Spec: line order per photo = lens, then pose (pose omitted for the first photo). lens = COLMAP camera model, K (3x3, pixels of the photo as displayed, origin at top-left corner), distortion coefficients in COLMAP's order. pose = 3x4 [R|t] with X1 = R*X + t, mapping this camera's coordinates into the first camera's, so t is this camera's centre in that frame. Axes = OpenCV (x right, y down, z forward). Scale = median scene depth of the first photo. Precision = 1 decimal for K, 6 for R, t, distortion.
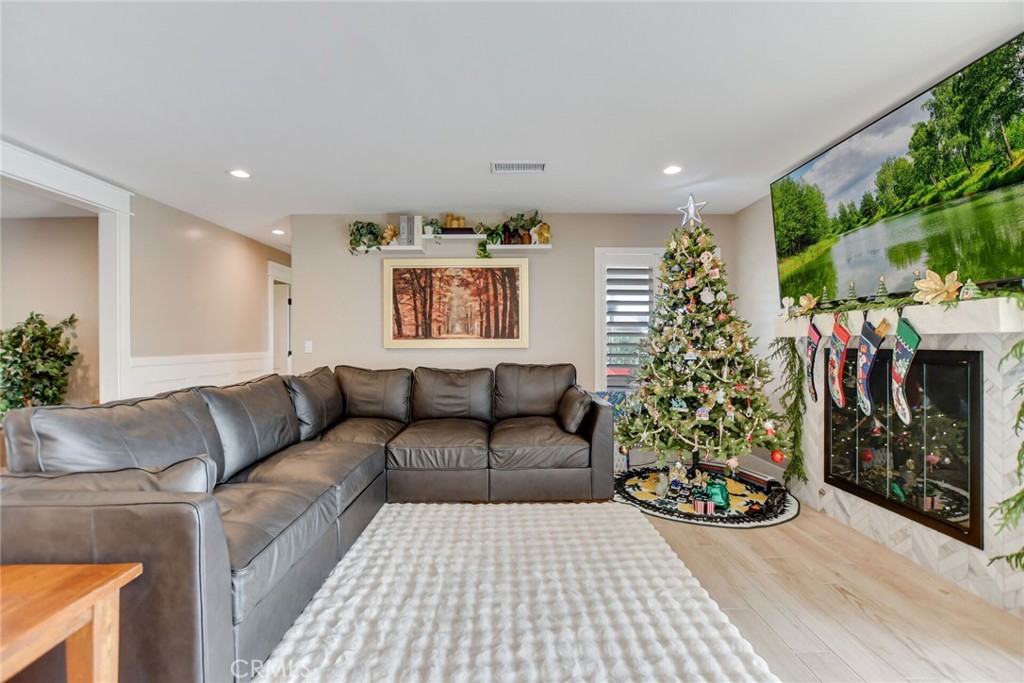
lens RADIAL K [[445.3, 0, 511.4], [0, 445.3, 348.6], [0, 0, 1]] dist [-0.016028, 0.000568]
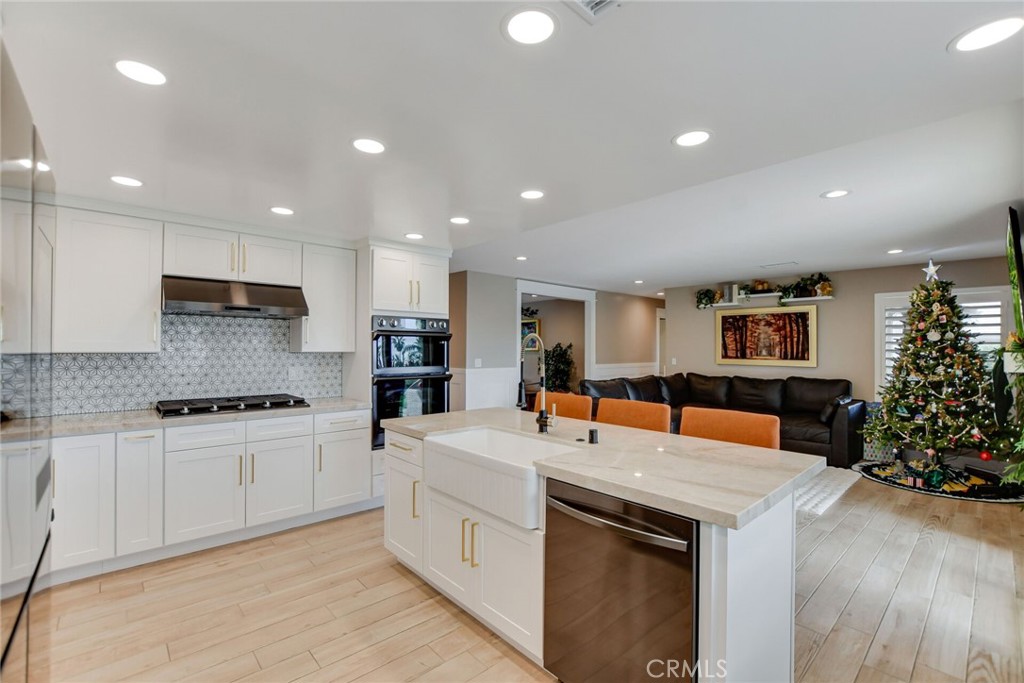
lens RADIAL K [[458.9, 0, 499.2], [0, 458.9, 340.5], [0, 0, 1]] dist [-0.000616, -0.000024]
pose [[0.648773, -0.003967, -0.760971, 0.638657], [-0.018741, 0.999600, -0.021188, -0.046692], [0.760751, 0.028008, 0.648439, -0.952698]]
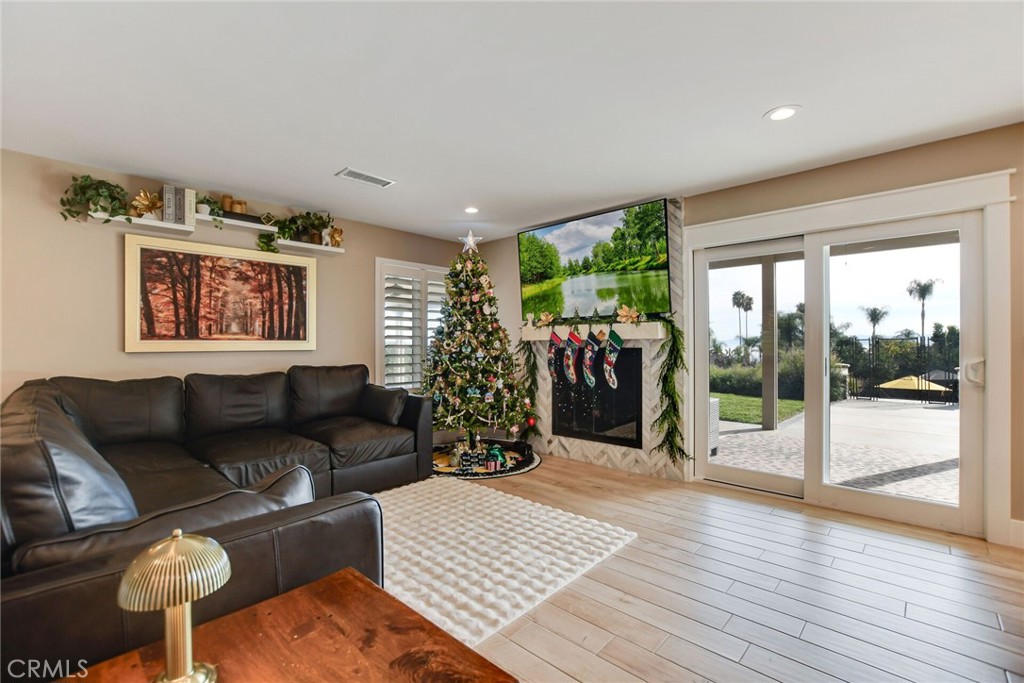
lens RADIAL K [[451.1, 0, 507.7], [0, 451.1, 341.6], [0, 0, 1]] dist [-0.022310, 0.005178]
pose [[0.693839, 0.003869, 0.720120, -0.485025], [0.009829, 0.999842, -0.014842, -0.000093], [-0.720063, 0.017376, 0.693691, 0.009480]]
